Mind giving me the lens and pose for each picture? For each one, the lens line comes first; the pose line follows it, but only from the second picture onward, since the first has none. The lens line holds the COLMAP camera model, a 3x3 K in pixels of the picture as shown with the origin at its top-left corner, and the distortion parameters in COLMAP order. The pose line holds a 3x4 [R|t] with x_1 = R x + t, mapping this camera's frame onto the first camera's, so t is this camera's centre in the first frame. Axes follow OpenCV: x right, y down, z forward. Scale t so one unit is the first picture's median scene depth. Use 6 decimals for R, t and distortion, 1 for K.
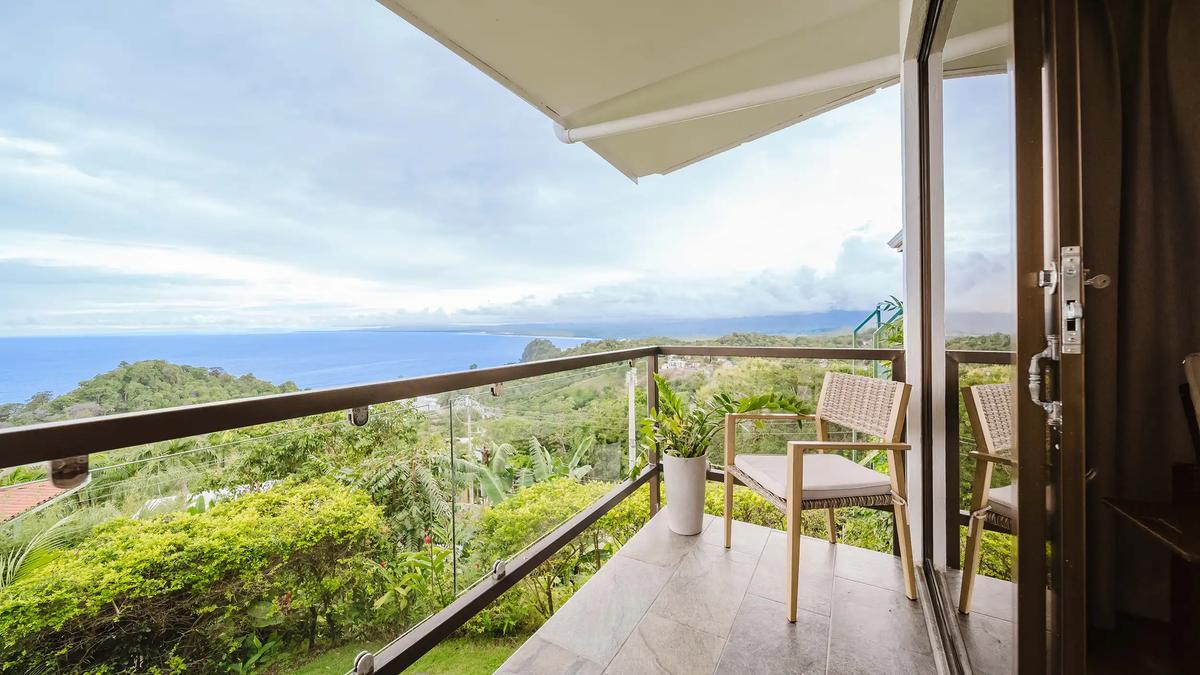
lens RADIAL K [[429.5, 0, 604.7], [0, 429.5, 330.5], [0, 0, 1]] dist [-0.000615, -0.000375]
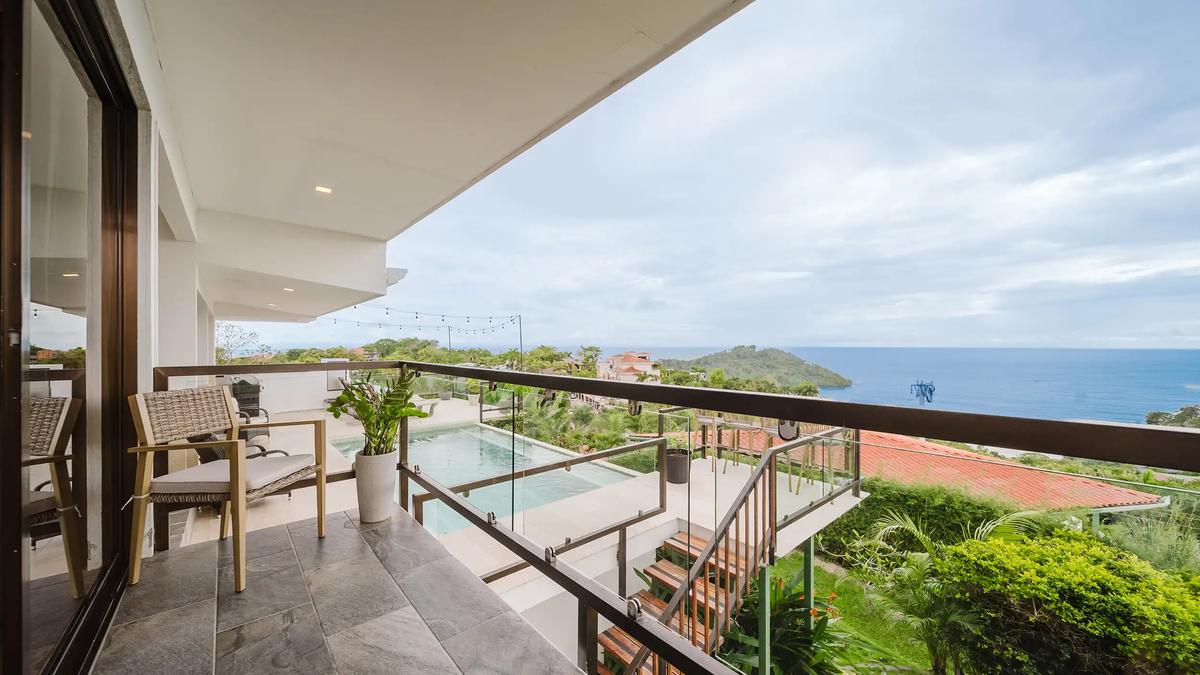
lens RADIAL K [[429.5, 0, 605.6], [0, 429.5, 340.1], [0, 0, 1]] dist [-0.000615, -0.000375]
pose [[-0.322240, -0.000747, -0.946658, 0.167585], [-0.003068, 0.999995, 0.000255, -0.000478], [0.946653, 0.002987, -0.322241, 0.328459]]
